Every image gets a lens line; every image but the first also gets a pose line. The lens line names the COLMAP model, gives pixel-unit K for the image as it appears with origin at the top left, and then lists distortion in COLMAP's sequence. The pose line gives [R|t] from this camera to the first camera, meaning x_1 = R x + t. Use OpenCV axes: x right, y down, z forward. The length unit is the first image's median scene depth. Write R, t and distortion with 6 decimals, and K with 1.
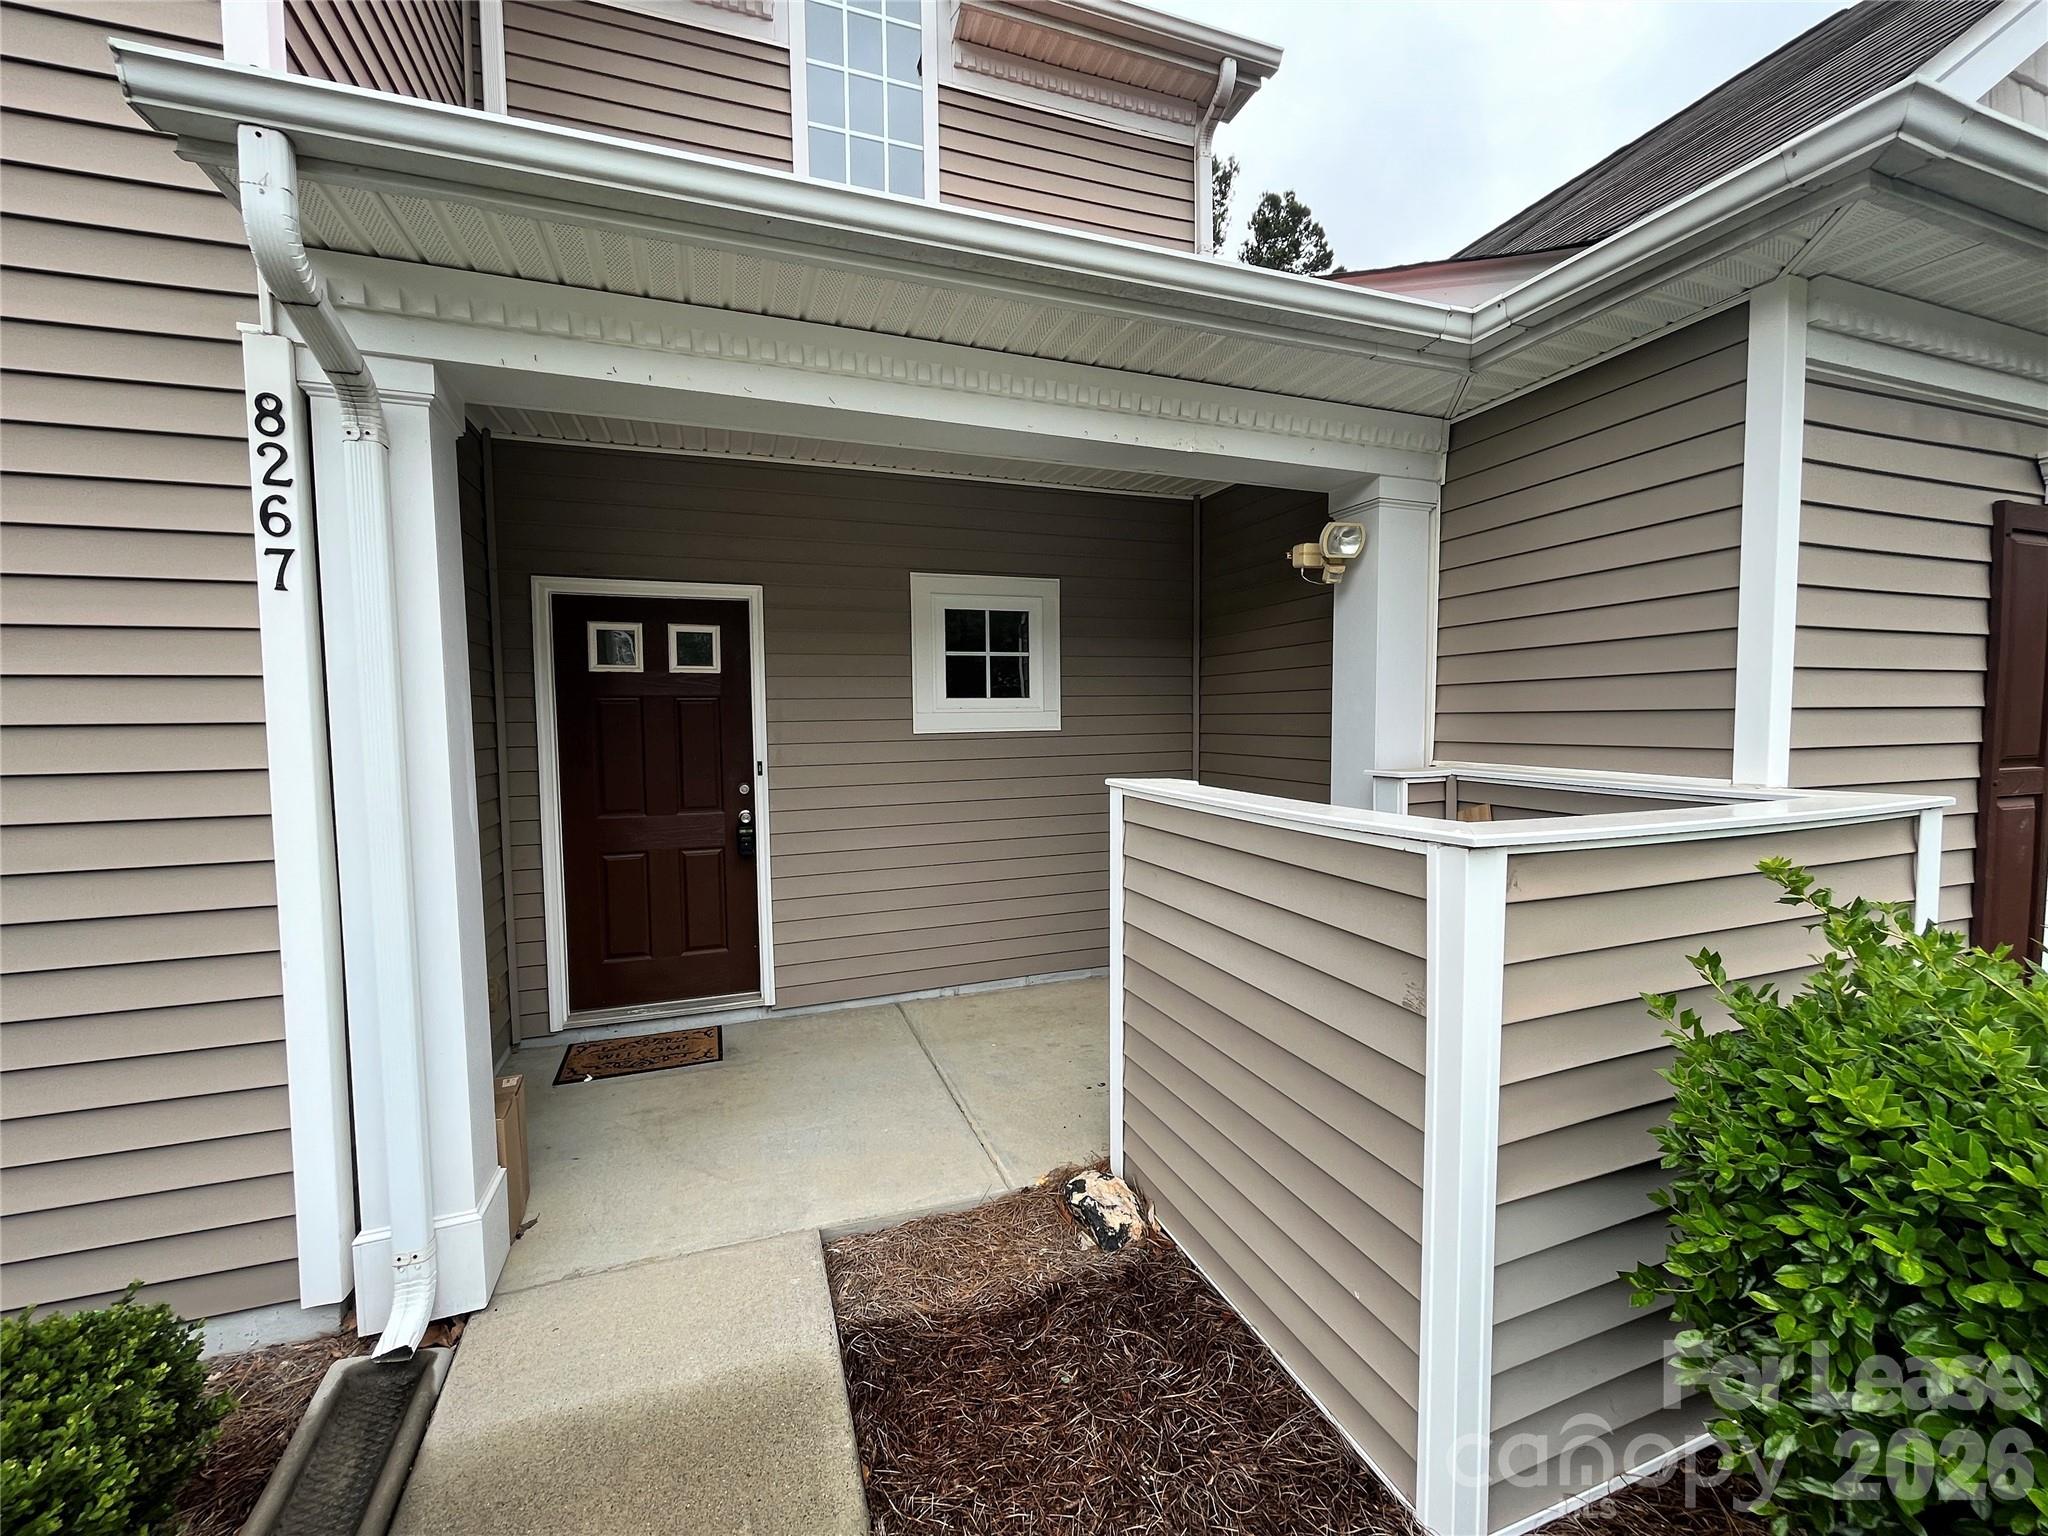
lens RADIAL K [[829.3, 0, 1017.8], [0, 829.3, 766.9], [0, 0, 1]] dist [-0.006457, 0.000180]
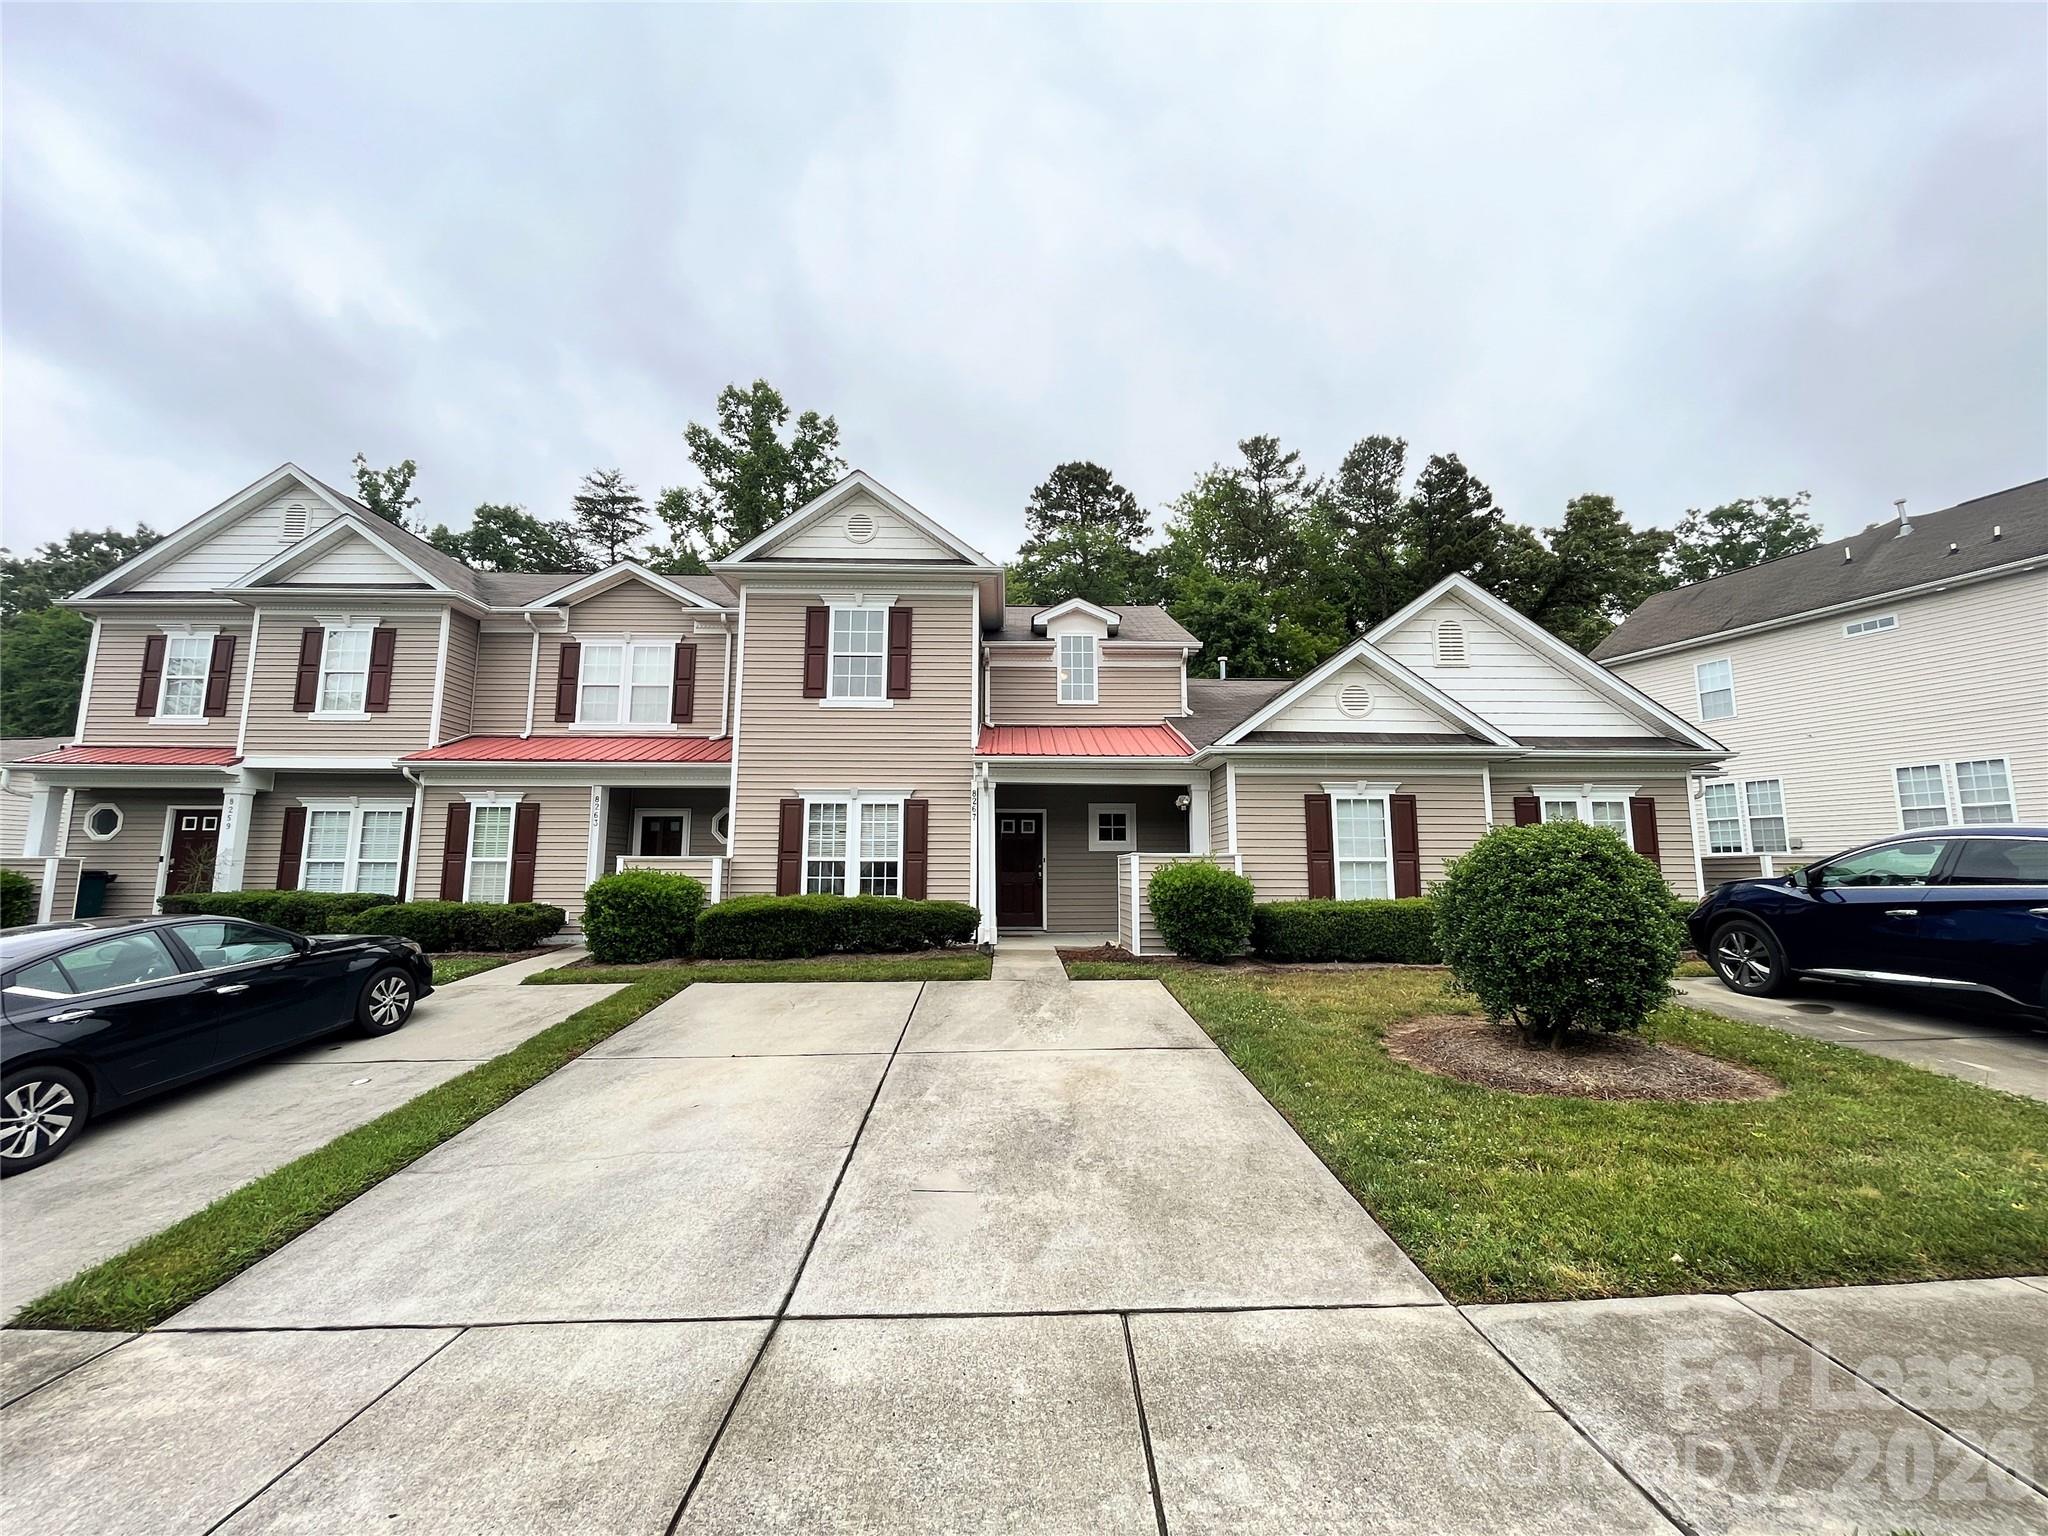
lens RADIAL K [[829.3, 0, 1017.8], [0, 829.3, 766.9], [0, 0, 1]] dist [-0.006457, 0.000180]
pose [[0.945311, -0.030443, -0.324746, 0.683371], [-0.032102, 0.982117, -0.185514, 0.250320], [0.324586, 0.185793, 0.927429, -2.203414]]
